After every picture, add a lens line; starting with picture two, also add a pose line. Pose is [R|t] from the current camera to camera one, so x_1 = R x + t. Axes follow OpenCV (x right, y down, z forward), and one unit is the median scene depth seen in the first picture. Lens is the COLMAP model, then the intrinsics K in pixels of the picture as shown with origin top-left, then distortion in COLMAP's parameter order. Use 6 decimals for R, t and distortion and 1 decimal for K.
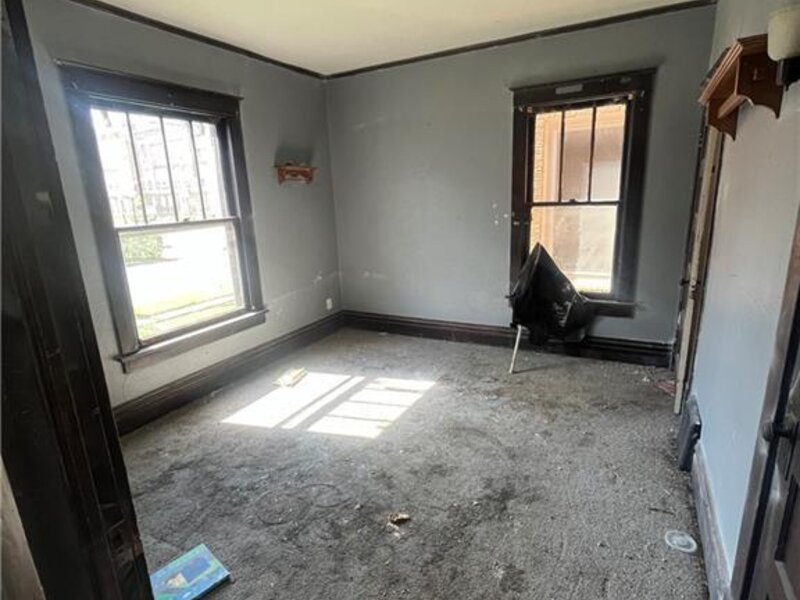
lens RADIAL K [[432.9, 0, 400.2], [0, 432.9, 301.9], [0, 0, 1]] dist [-0.004337, 0.001743]
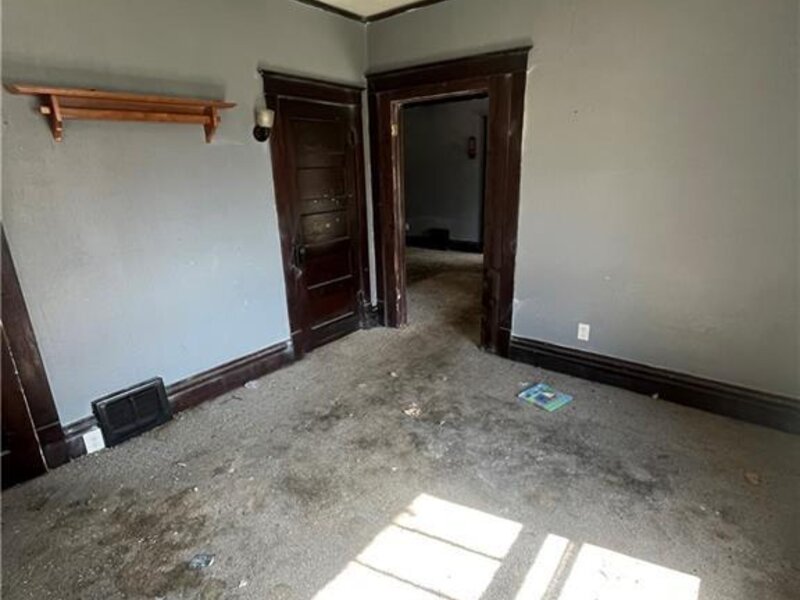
lens RADIAL K [[432.9, 0, 400.2], [0, 432.9, 301.9], [0, 0, 1]] dist [-0.004337, 0.001743]
pose [[-0.984065, 0.008756, 0.177592, -0.153807], [0.100811, 0.850218, 0.516688, -0.359103], [-0.146468, 0.526357, -0.837553, 1.414193]]
